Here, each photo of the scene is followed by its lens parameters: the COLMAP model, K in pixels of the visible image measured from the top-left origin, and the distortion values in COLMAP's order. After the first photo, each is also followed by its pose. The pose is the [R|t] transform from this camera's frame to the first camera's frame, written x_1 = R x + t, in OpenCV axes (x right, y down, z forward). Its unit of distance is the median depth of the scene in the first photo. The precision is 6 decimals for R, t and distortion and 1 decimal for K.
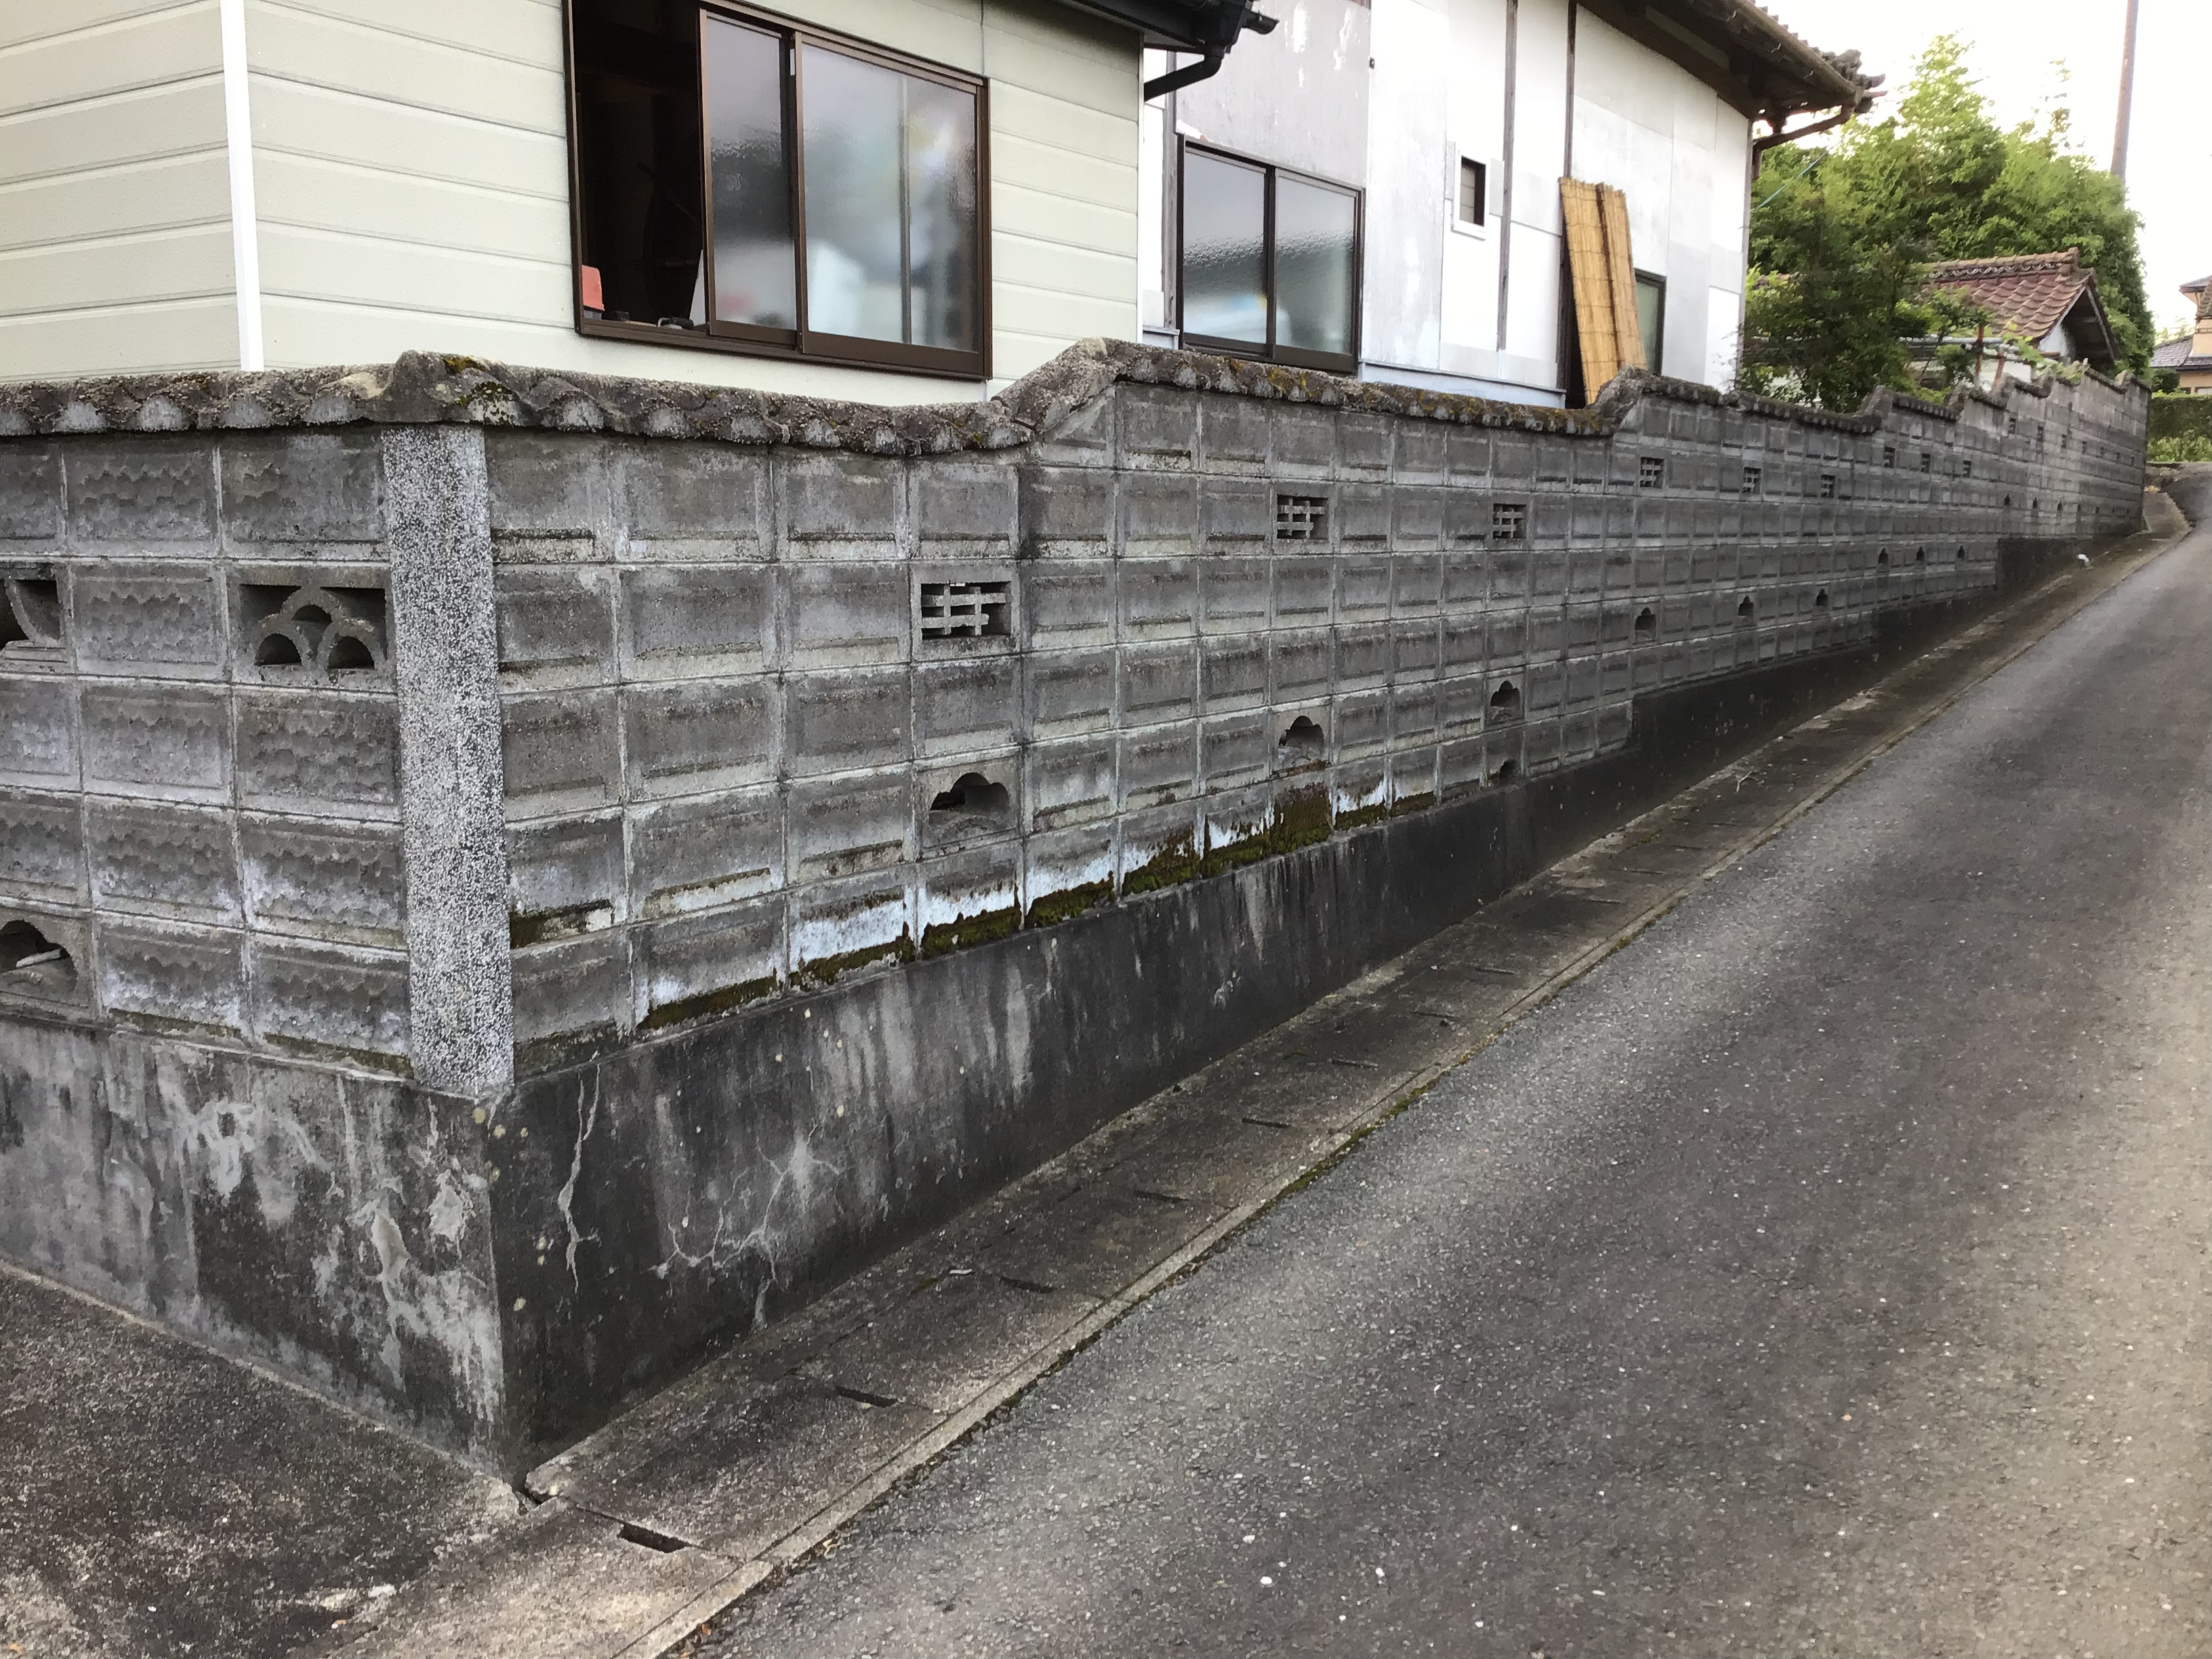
lens RADIAL K [[1982.6, 0, 1096.7], [0, 1982.6, 836.2], [0, 0, 1]] dist [0.046601, -0.011758]
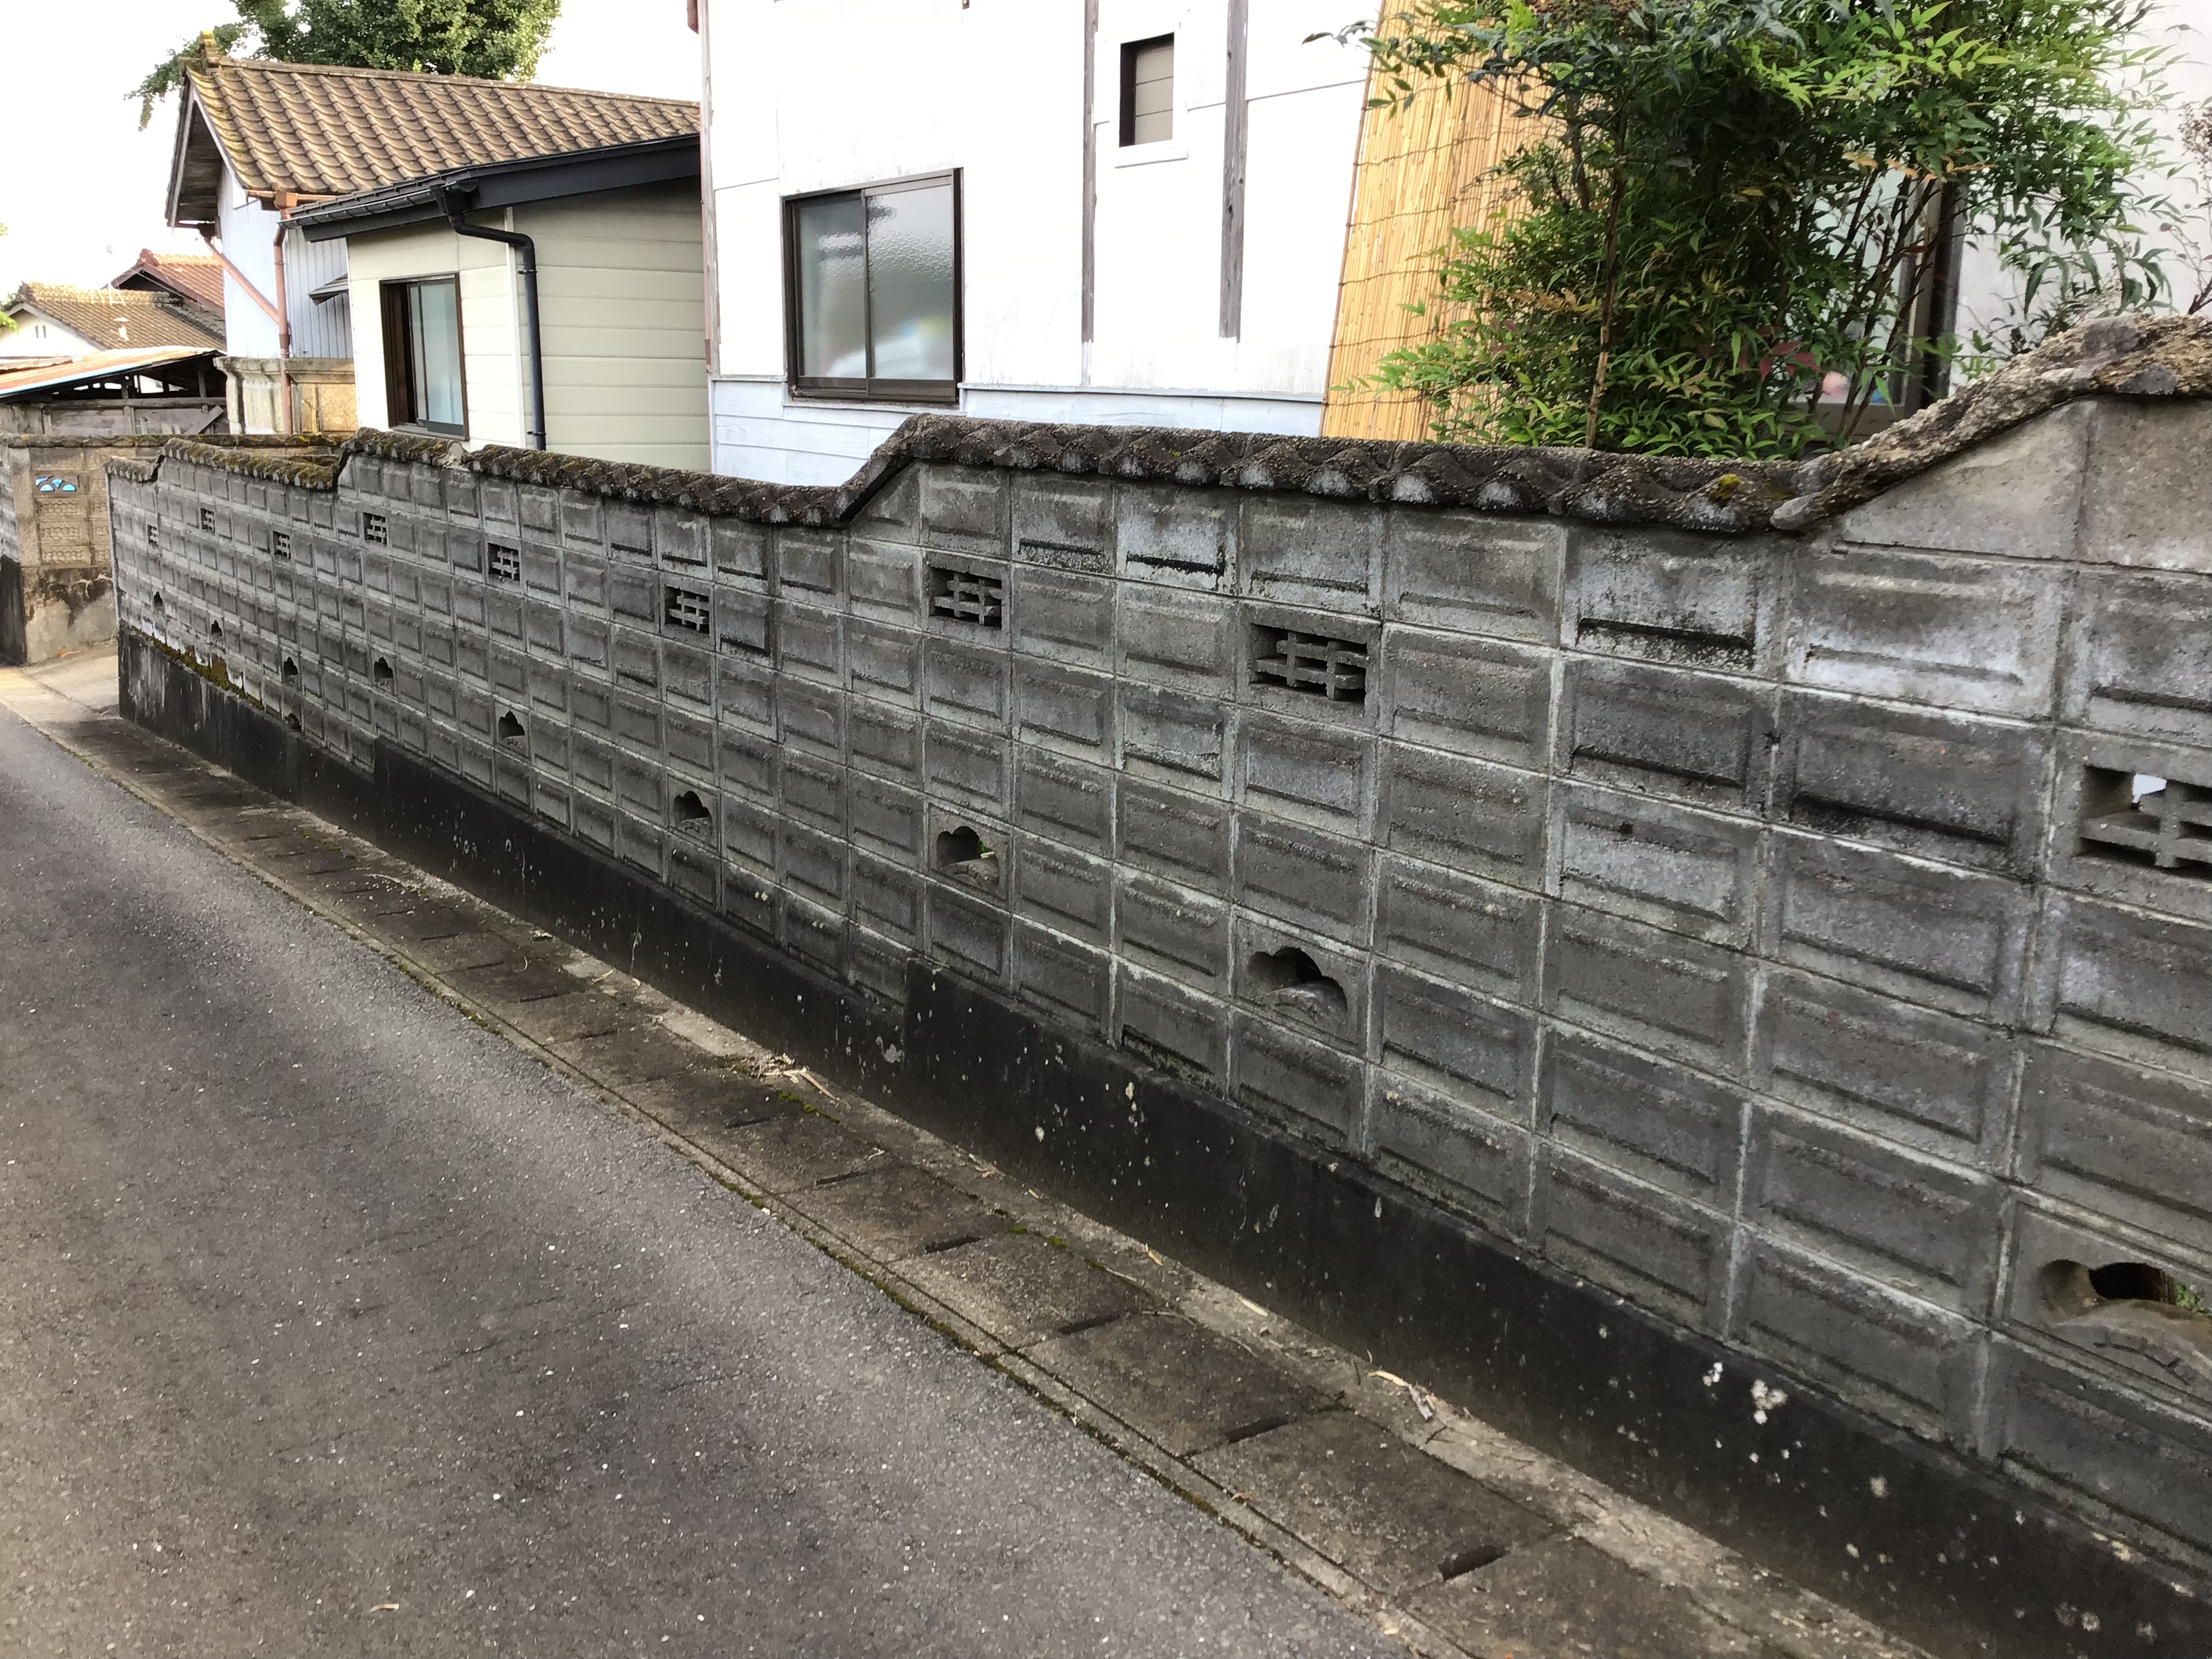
lens RADIAL K [[1982.6, 0, 1096.7], [0, 1982.6, 836.2], [0, 0, 1]] dist [0.046601, -0.011758]
pose [[-0.414146, 0.194183, -0.889256, 0.894301], [-0.159561, 0.946361, 0.280964, -0.317618], [0.896116, 0.258251, -0.360948, 1.454201]]
